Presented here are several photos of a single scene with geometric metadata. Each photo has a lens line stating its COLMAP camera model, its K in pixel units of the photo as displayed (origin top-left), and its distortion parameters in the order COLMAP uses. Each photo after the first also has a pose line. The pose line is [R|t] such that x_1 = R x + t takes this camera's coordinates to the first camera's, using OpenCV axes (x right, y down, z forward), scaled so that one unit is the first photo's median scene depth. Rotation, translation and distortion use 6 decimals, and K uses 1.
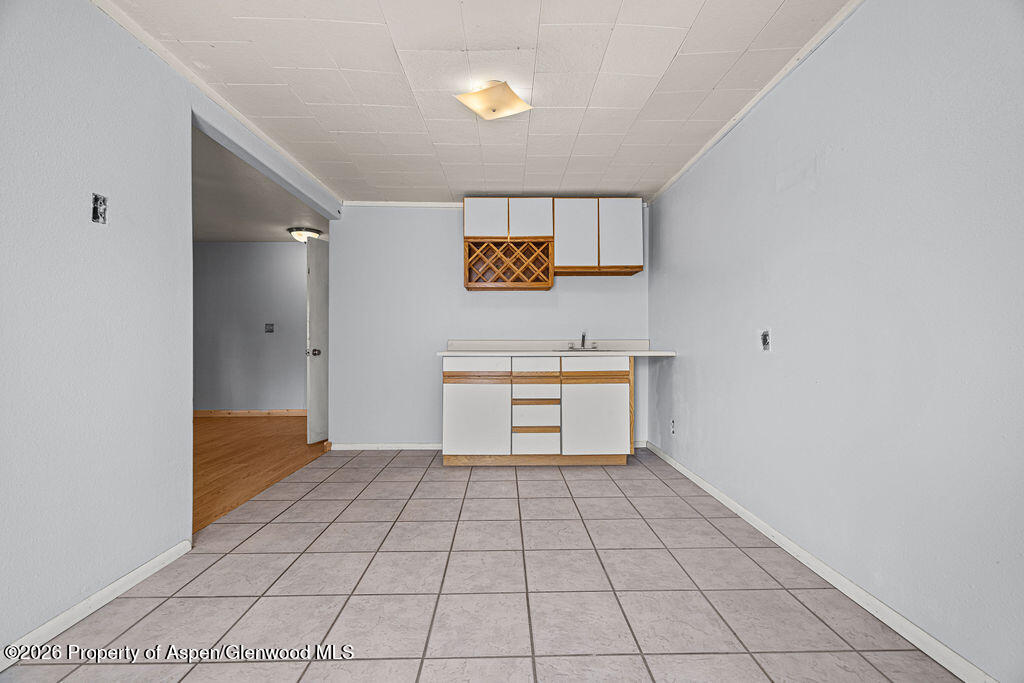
lens RADIAL K [[436.3, 0, 515.5], [0, 436.3, 341.2], [0, 0, 1]] dist [0.008138, -0.000852]
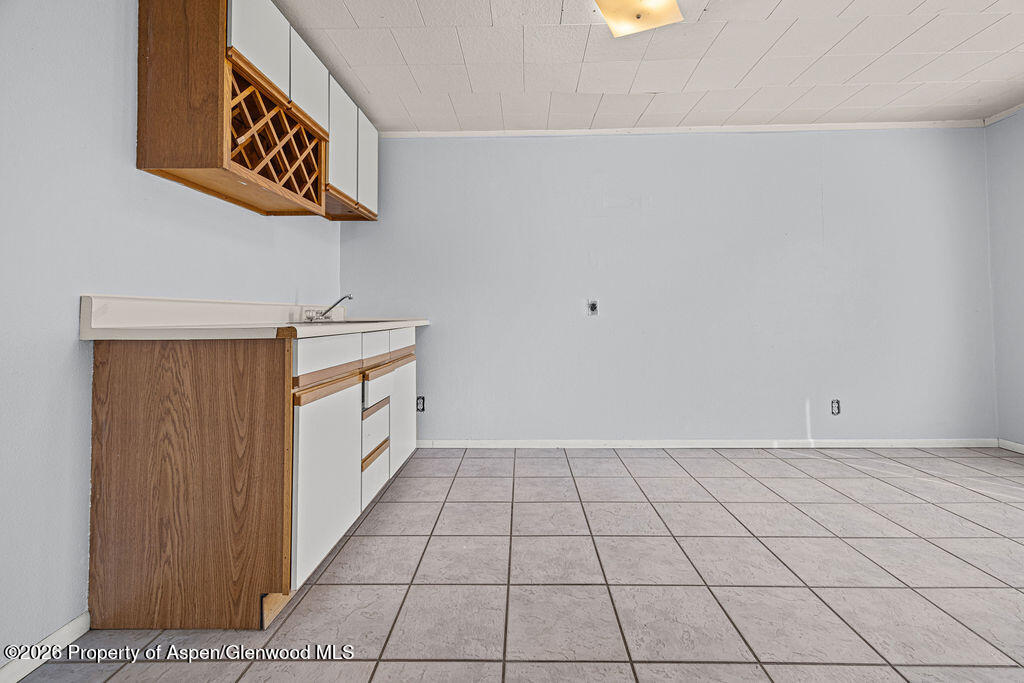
lens RADIAL K [[436.3, 0, 524.4], [0, 436.3, 305.2], [0, 0, 1]] dist [0.008138, -0.000852]
pose [[0.038883, 0.024734, 0.998938, -0.657365], [0.001695, 0.999691, -0.024818, 0.018262], [-0.999242, 0.002658, 0.038829, 0.922464]]
